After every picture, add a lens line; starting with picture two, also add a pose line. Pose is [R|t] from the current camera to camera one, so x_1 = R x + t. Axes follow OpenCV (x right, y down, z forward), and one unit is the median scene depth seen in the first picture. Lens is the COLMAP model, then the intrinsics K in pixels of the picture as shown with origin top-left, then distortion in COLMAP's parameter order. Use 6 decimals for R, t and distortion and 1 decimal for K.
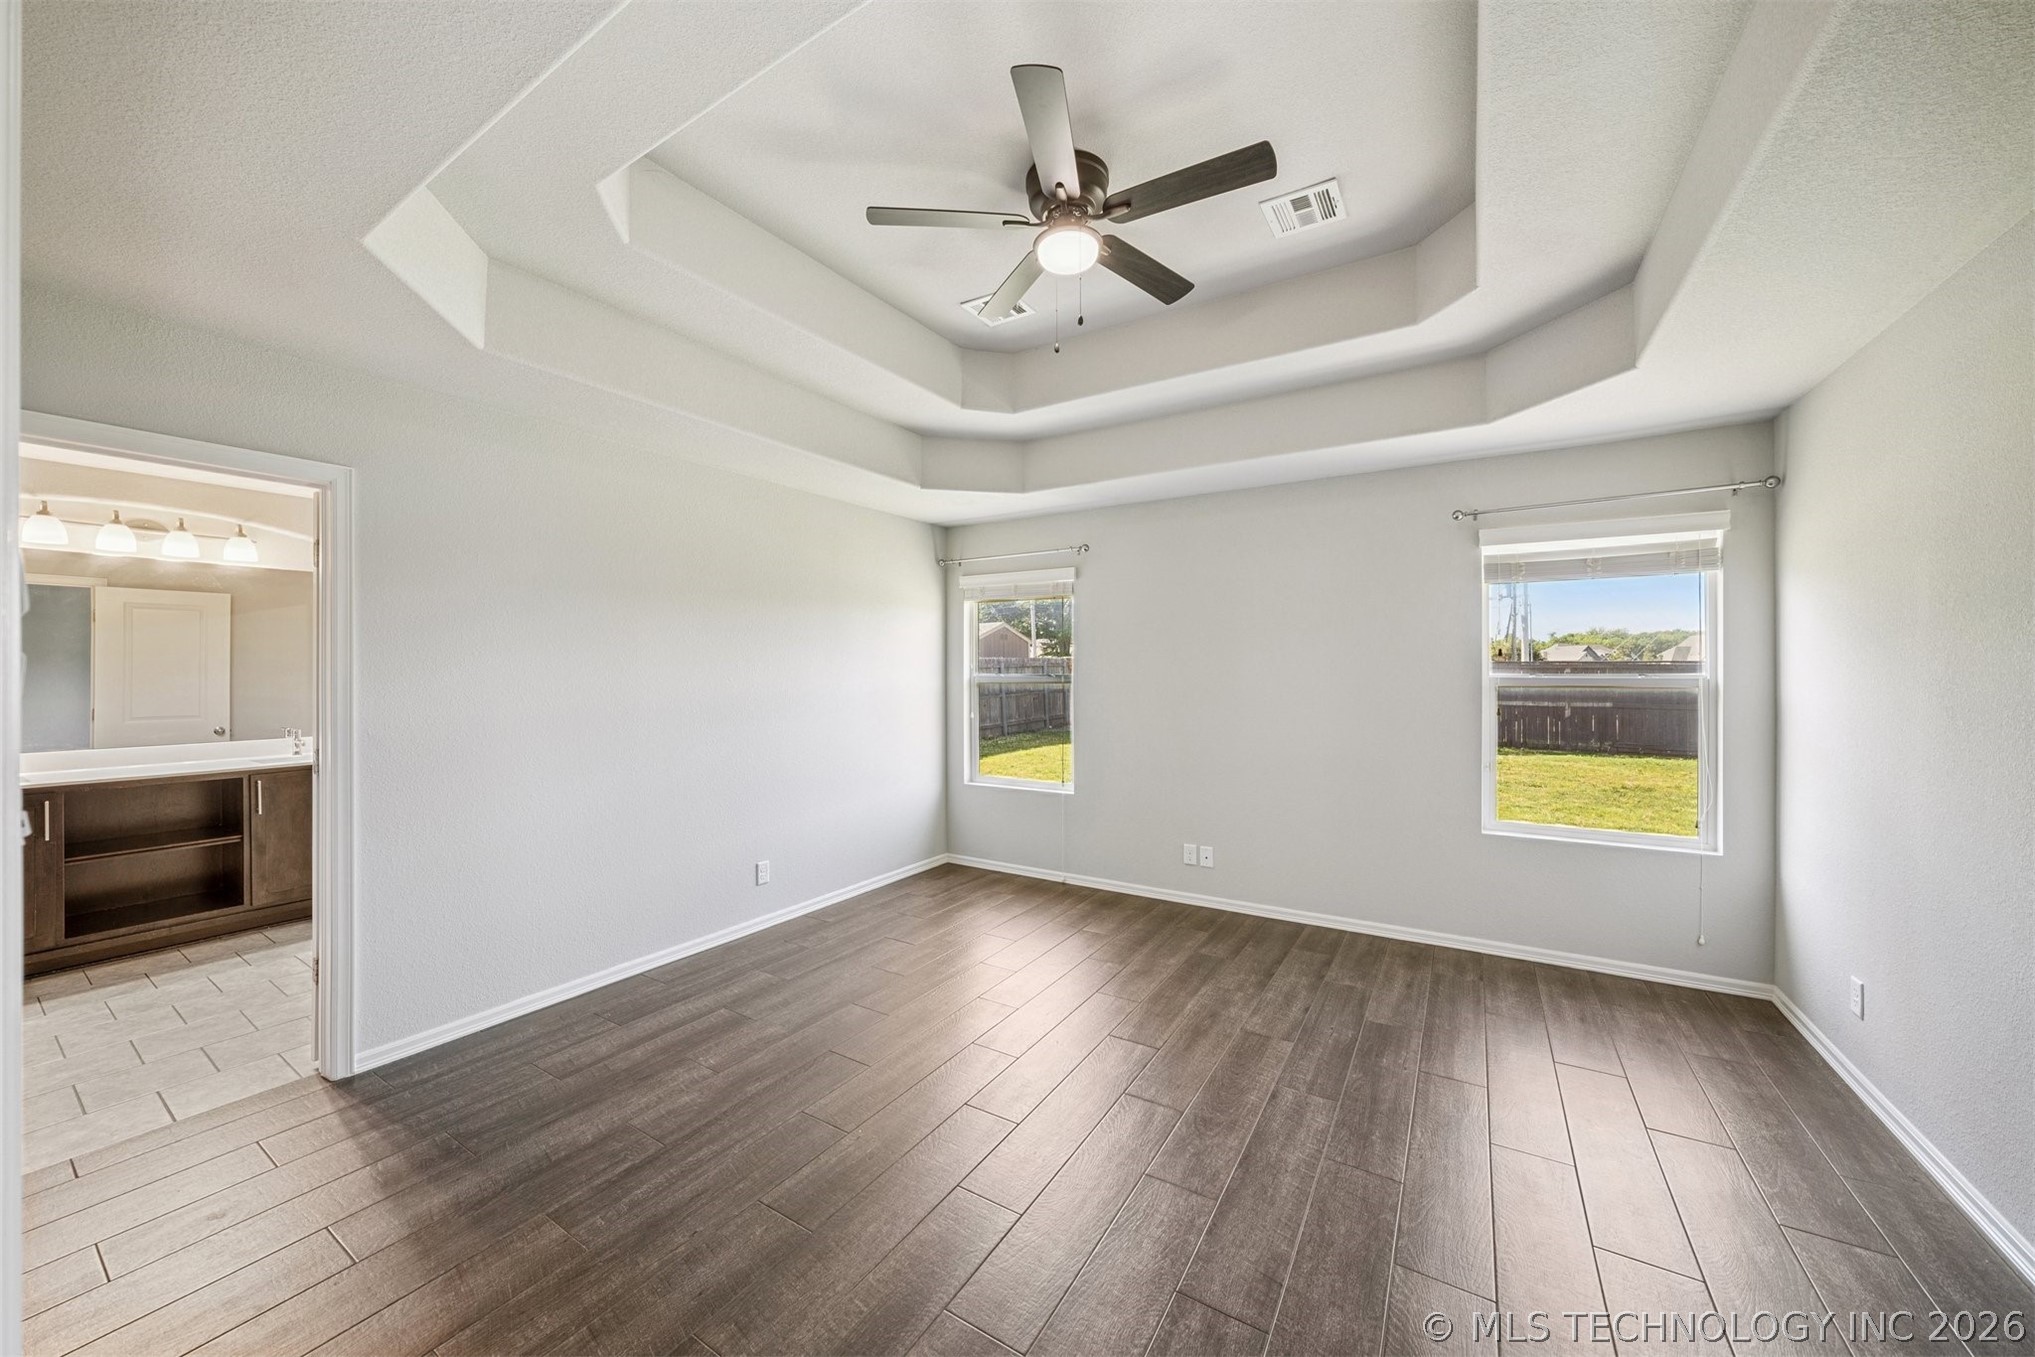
lens RADIAL K [[720.1, 0, 1005.4], [0, 720.1, 667.3], [0, 0, 1]] dist [-0.018713, 0.002497]
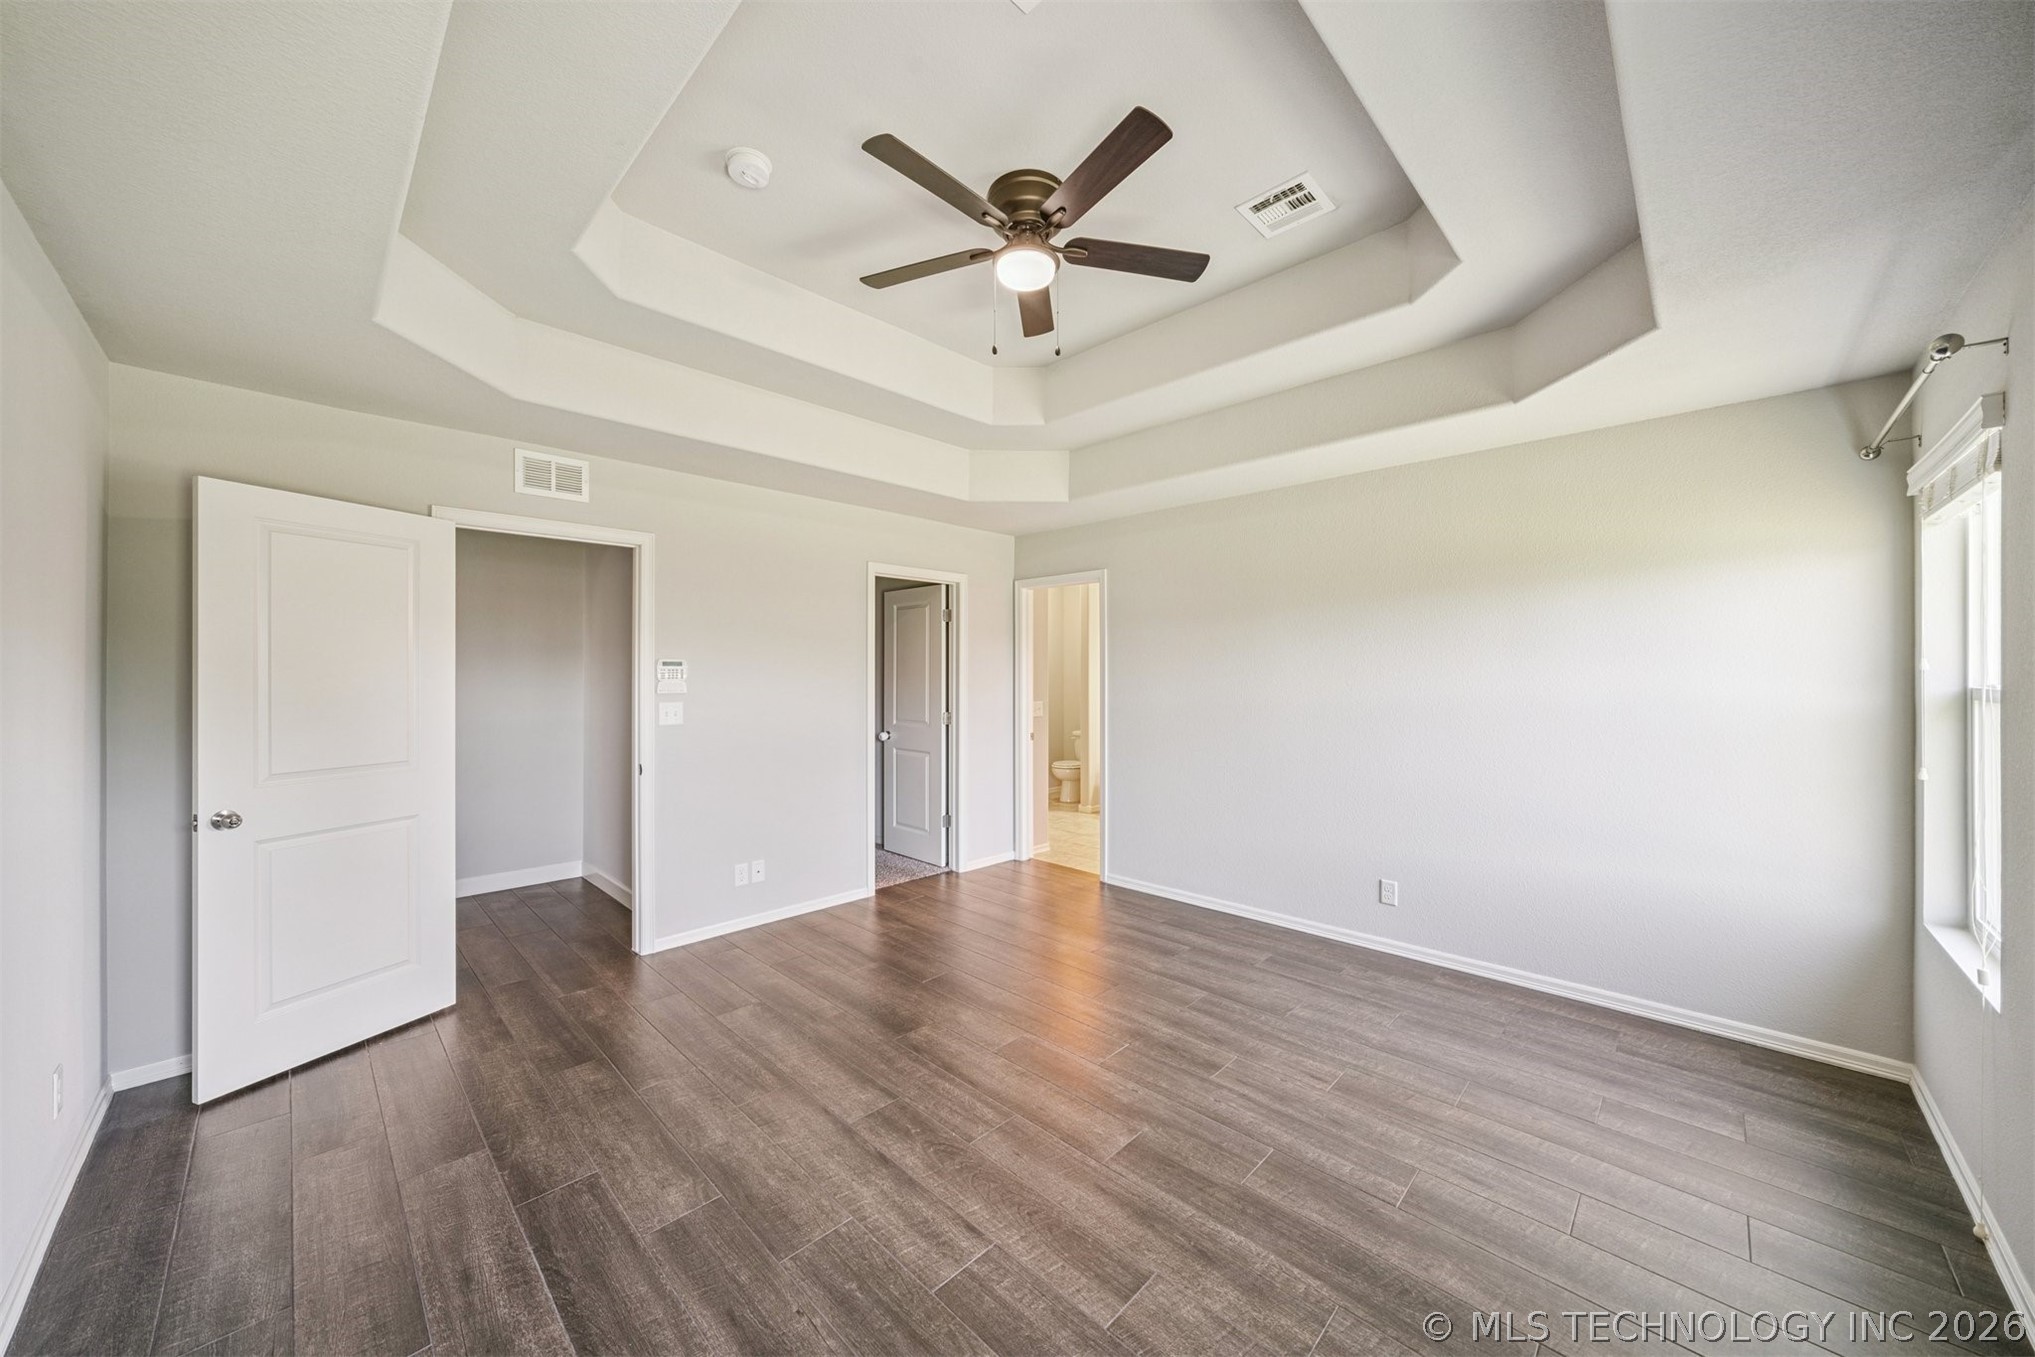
lens RADIAL K [[720.1, 0, 1013.6], [0, 720.1, 673.1], [0, 0, 1]] dist [-0.018713, 0.002497]
pose [[-0.196609, 0.000078, -0.980482, 0.840503], [0.005776, 0.999983, -0.001079, 0.001524], [0.980465, -0.005875, -0.196606, 0.899271]]
